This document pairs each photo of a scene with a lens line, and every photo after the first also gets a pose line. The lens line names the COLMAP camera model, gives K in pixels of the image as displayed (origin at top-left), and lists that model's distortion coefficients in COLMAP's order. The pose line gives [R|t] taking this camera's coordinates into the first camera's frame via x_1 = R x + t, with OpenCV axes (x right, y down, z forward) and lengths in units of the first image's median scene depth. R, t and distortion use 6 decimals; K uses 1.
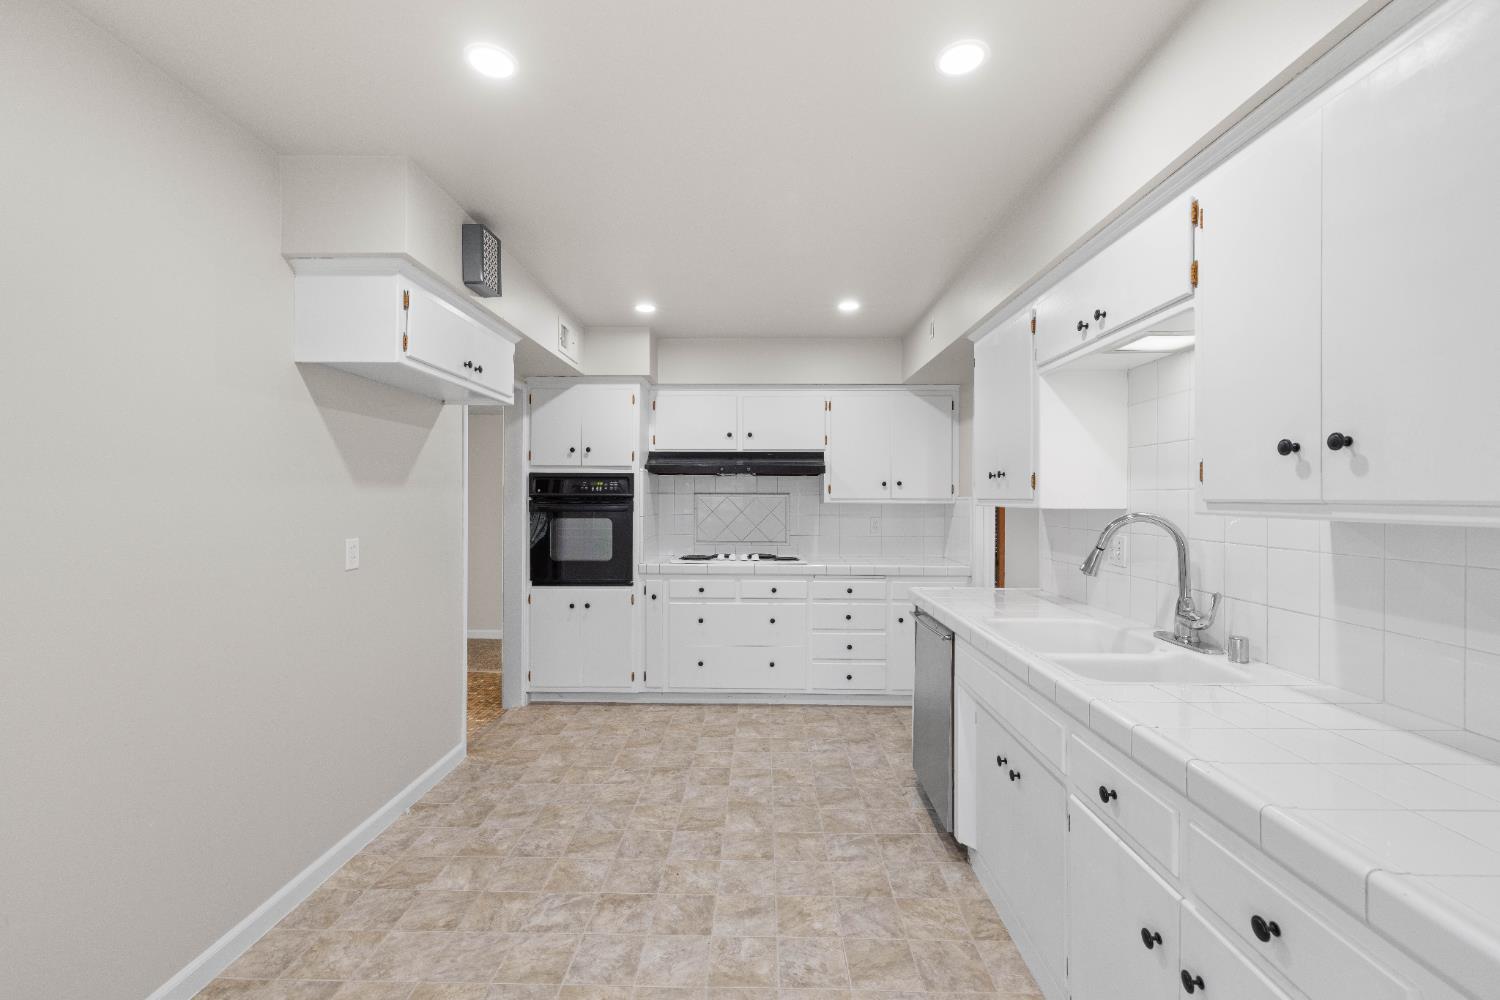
lens RADIAL K [[632.9, 0, 747.2], [0, 632.9, 494.3], [0, 0, 1]] dist [0.000672, -0.000094]
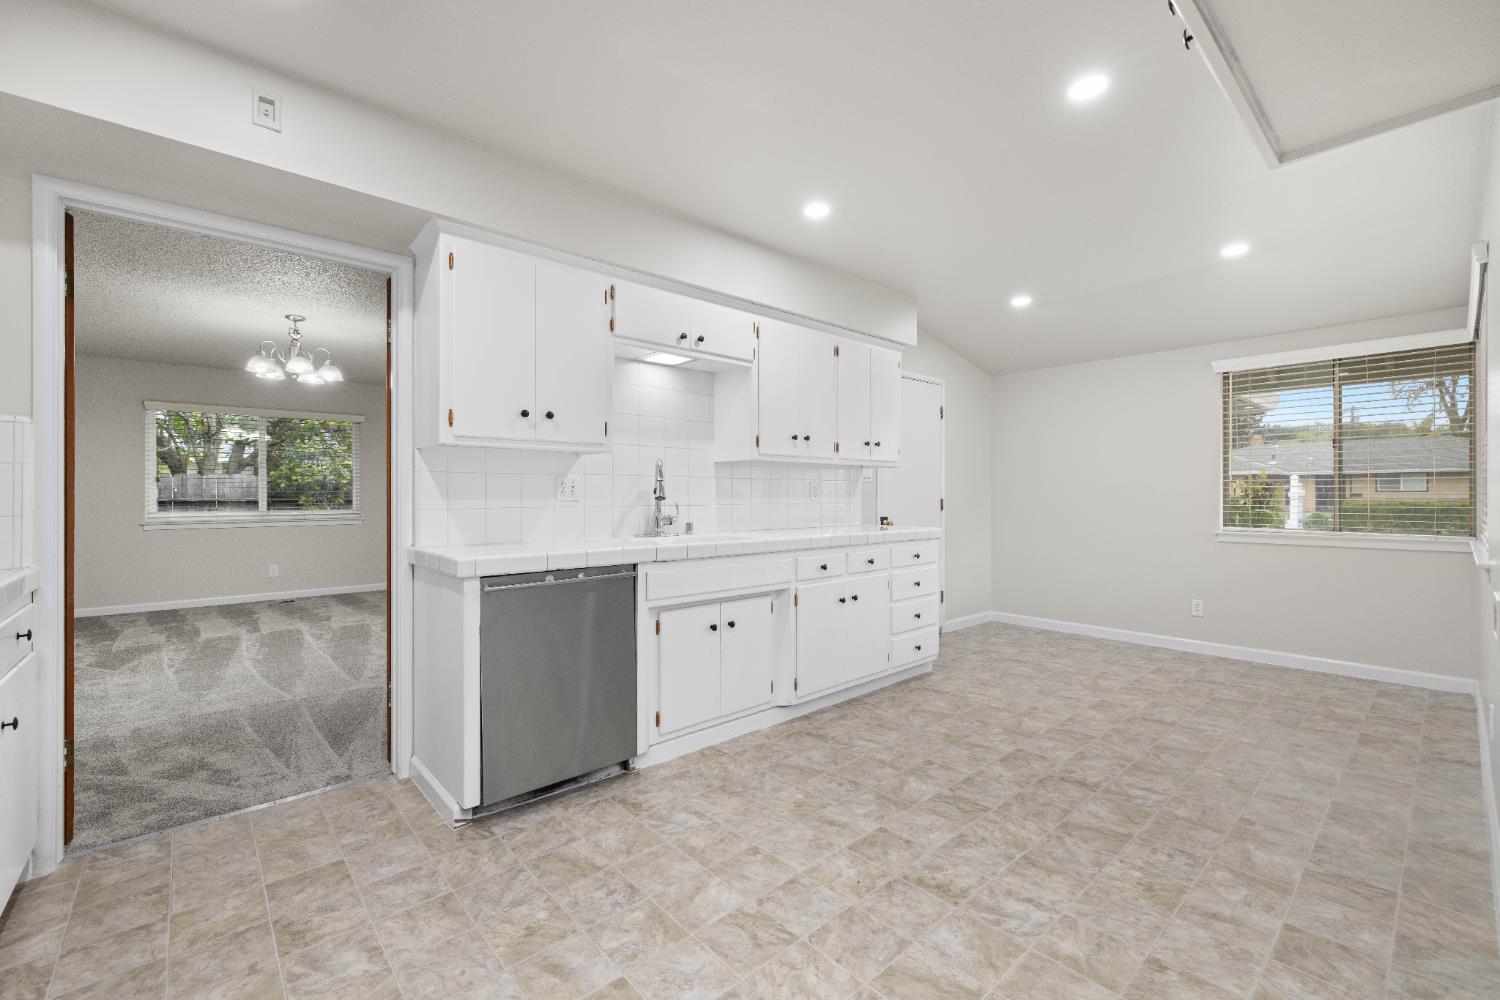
lens RADIAL K [[632.9, 0, 747.2], [0, 632.9, 494.3], [0, 0, 1]] dist [0.000672, -0.000094]
pose [[-0.686714, -0.000347, 0.726928, -0.516452], [-0.004213, 0.999985, -0.003502, 0.092217], [-0.726915, -0.005467, -0.686705, 1.841404]]
